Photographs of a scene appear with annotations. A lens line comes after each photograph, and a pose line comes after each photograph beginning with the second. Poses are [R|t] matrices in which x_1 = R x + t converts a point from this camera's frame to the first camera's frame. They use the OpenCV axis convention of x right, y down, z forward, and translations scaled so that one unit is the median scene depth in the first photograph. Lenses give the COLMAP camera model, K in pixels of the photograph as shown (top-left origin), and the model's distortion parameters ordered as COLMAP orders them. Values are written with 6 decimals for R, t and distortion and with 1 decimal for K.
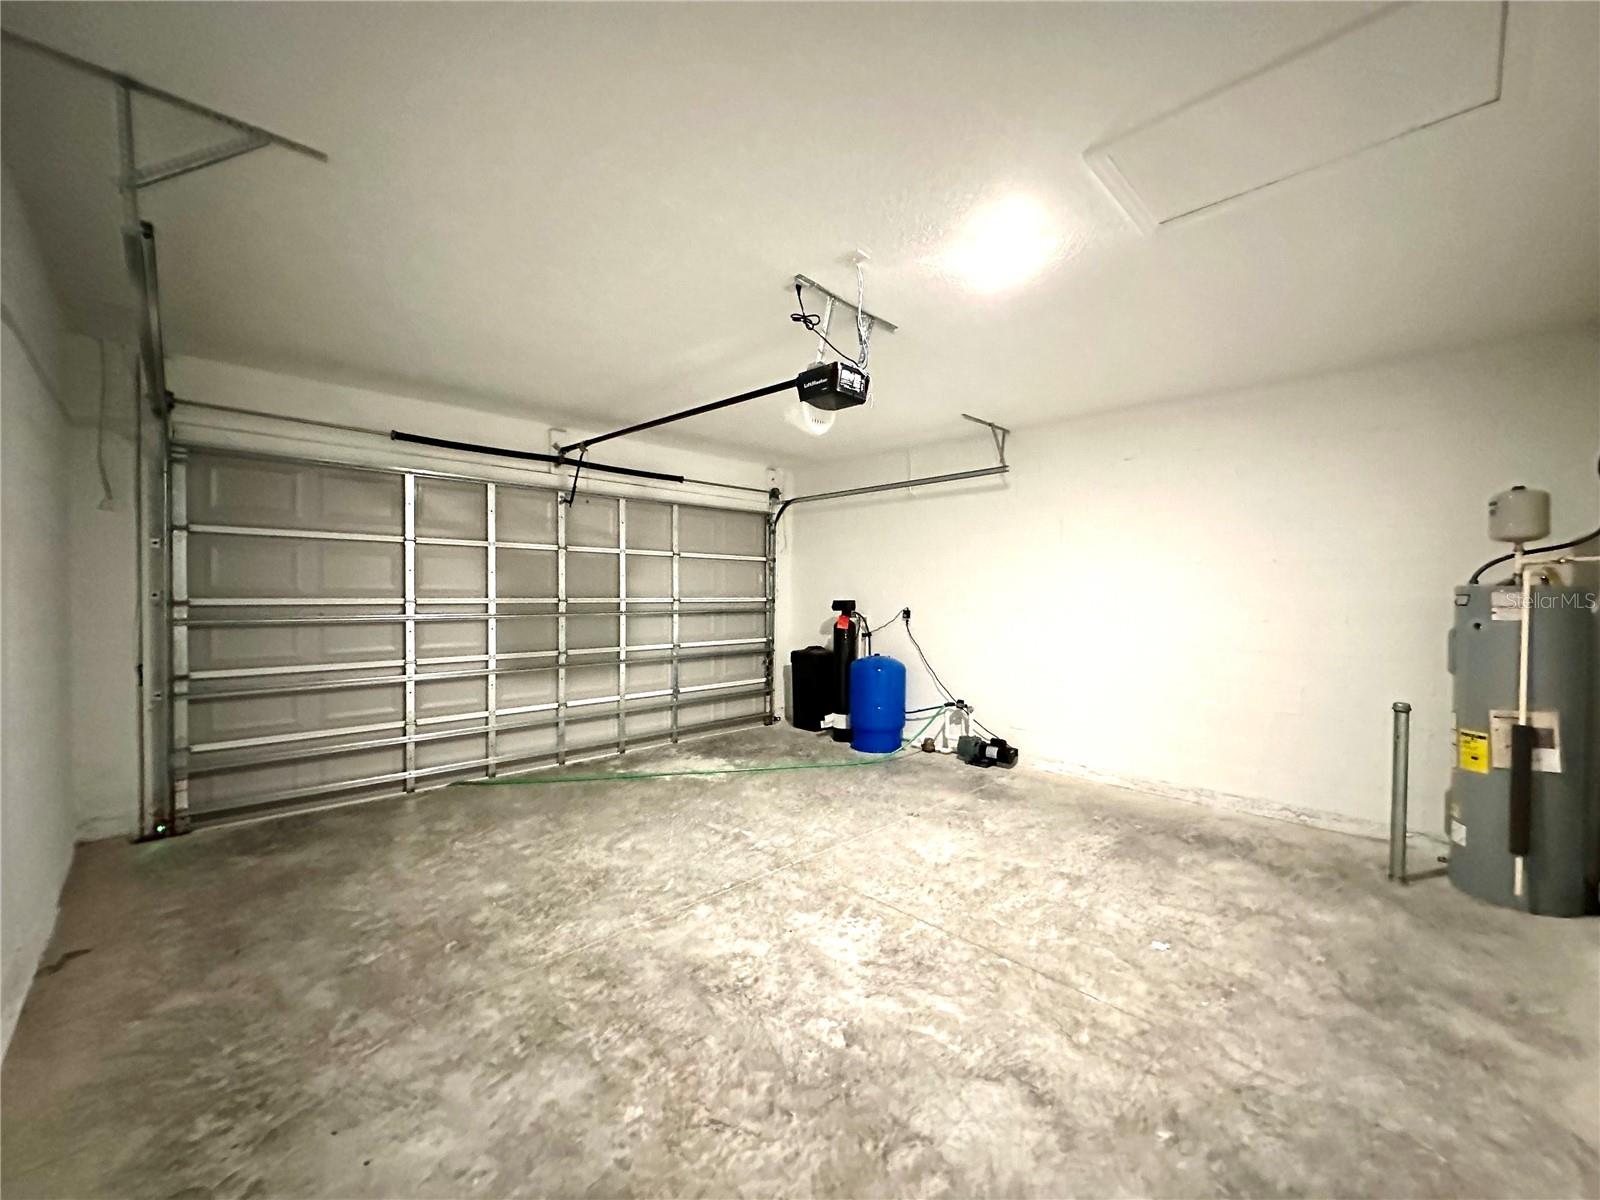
lens RADIAL K [[641.4, 0, 801.5], [0, 641.4, 597.2], [0, 0, 1]] dist [-0.003680, -0.000042]
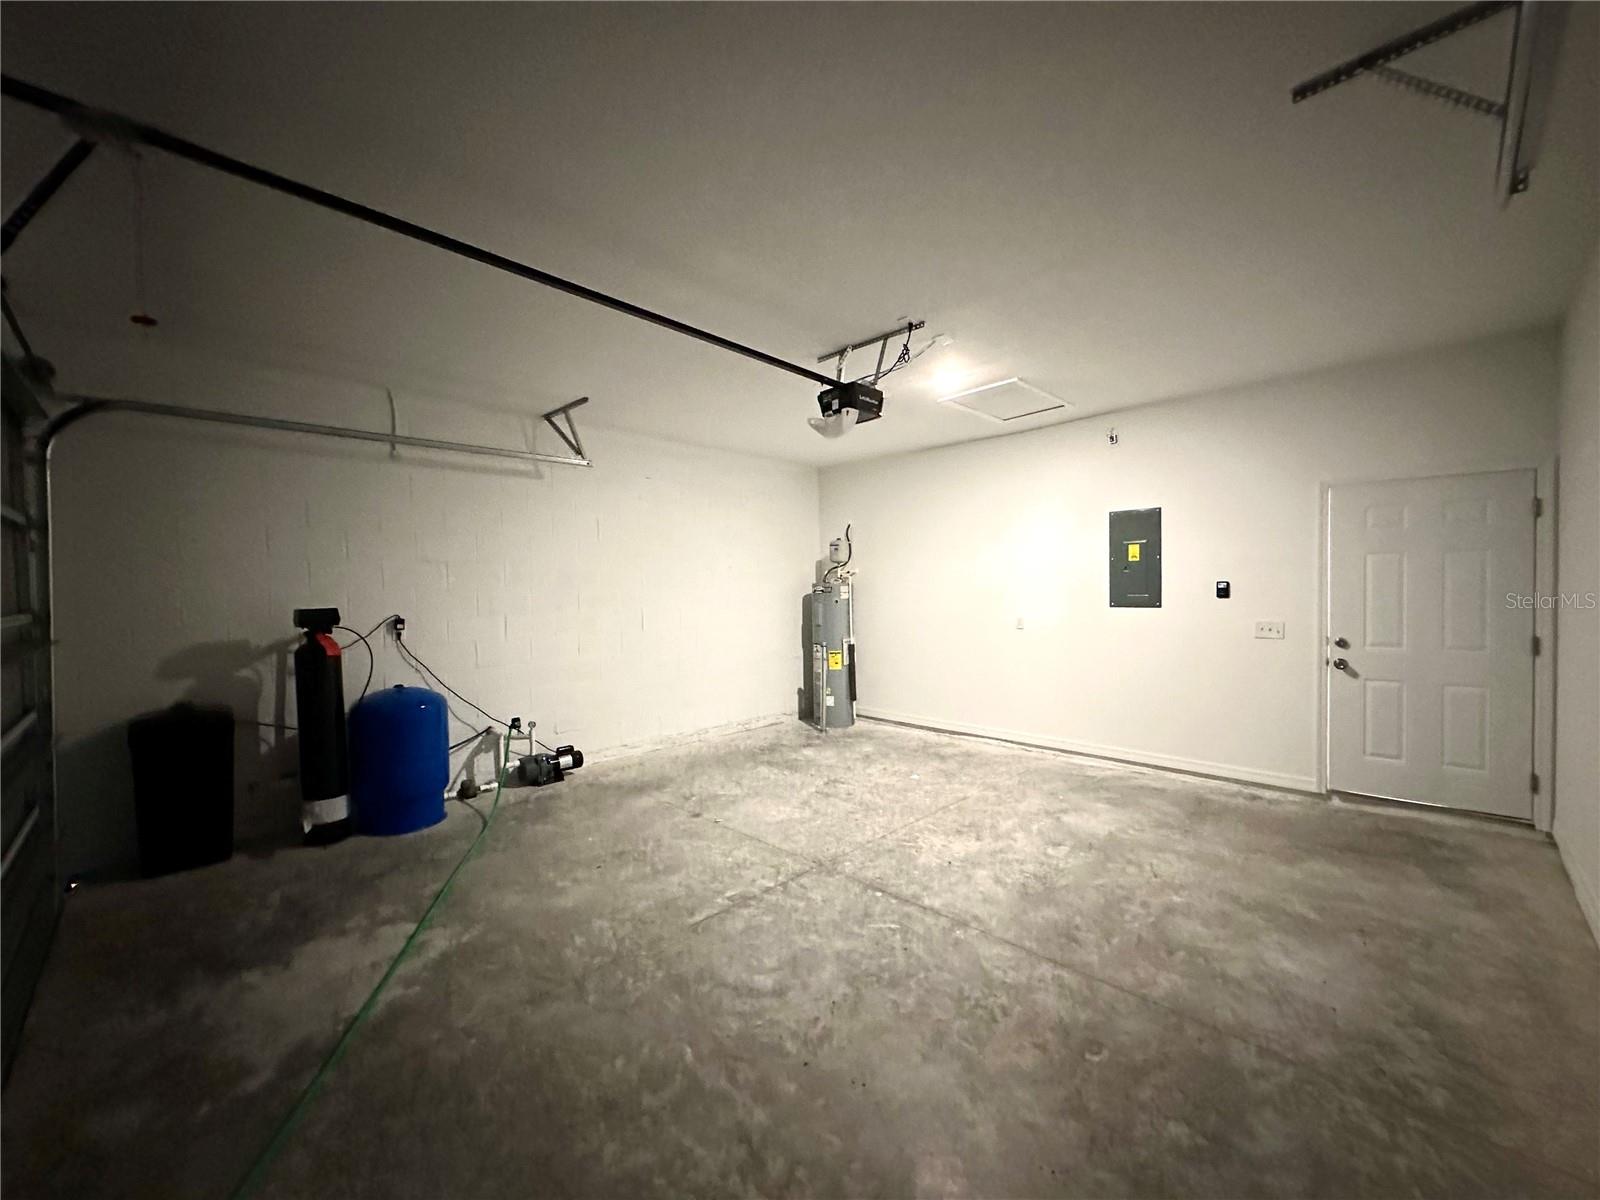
lens RADIAL K [[641.4, 0, 801.8], [0, 641.4, 596.7], [0, 0, 1]] dist [-0.003680, -0.000042]
pose [[-0.011946, -0.022917, 0.999666, -1.067624], [0.019307, 0.999546, 0.023145, -0.022741], [-0.999742, 0.019577, -0.011498, 1.113535]]
